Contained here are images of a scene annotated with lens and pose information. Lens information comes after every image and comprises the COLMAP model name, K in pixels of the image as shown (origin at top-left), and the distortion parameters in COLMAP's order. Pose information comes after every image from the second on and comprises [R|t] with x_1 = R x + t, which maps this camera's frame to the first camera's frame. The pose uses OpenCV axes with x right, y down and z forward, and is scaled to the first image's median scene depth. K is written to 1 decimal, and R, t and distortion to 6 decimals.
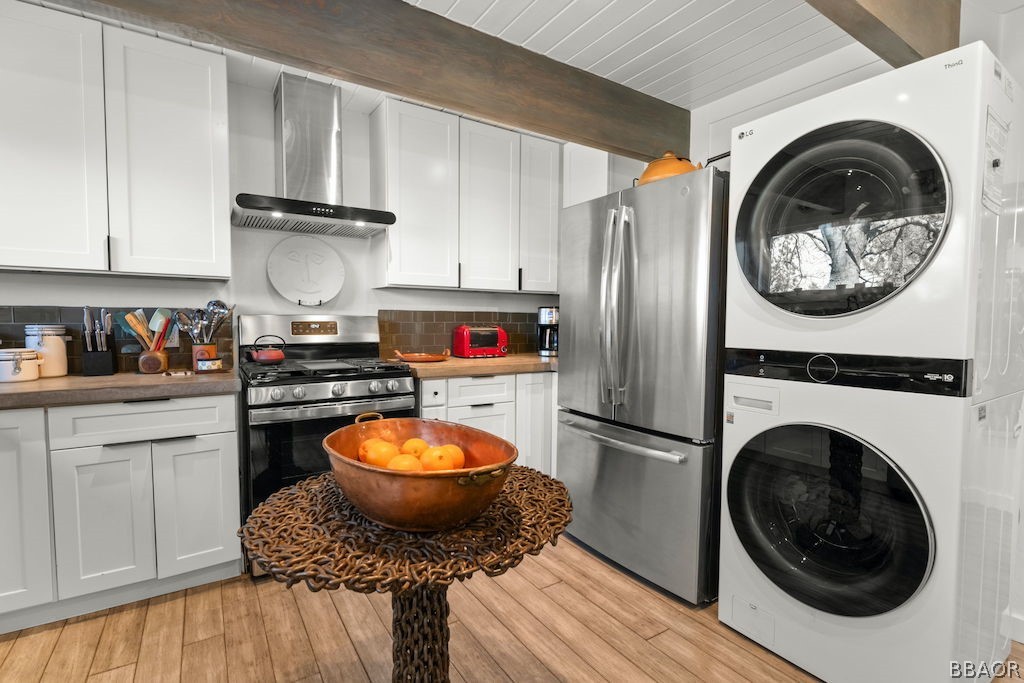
lens RADIAL K [[480.7, 0, 508.6], [0, 480.7, 343.6], [0, 0, 1]] dist [-0.002466, -0.000274]
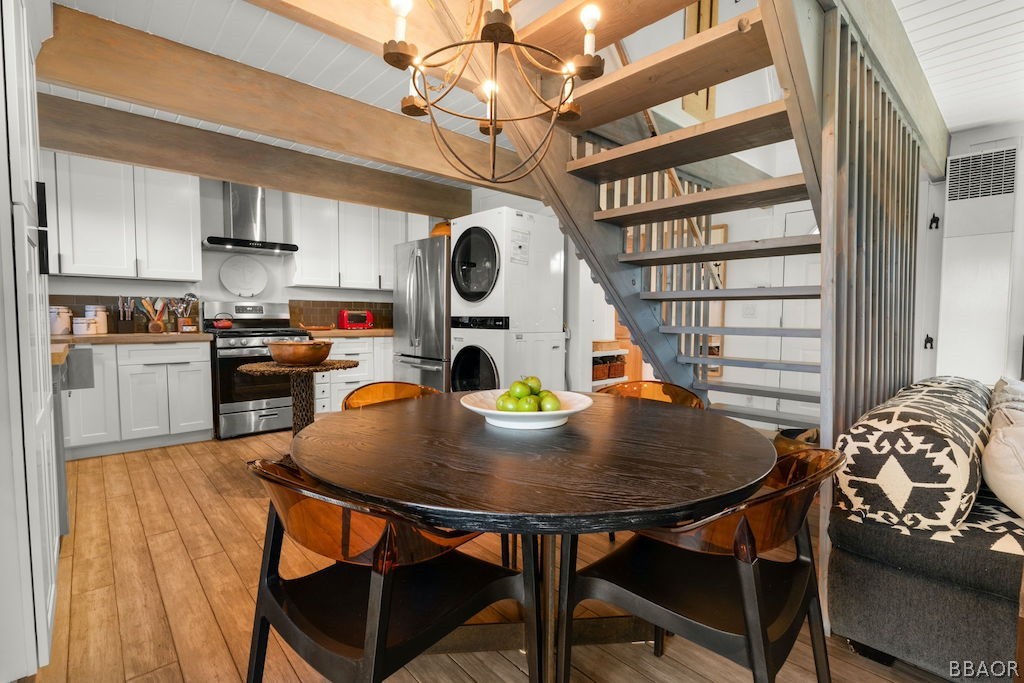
lens RADIAL K [[482.7, 0, 524.5], [0, 482.7, 344.5], [0, 0, 1]] dist [-0.015733, -0.000868]
pose [[0.984310, -0.008155, 0.176262, 0.307487], [0.006390, 0.999924, 0.010578, 0.093987], [-0.176335, -0.009286, 0.984286, -1.016748]]
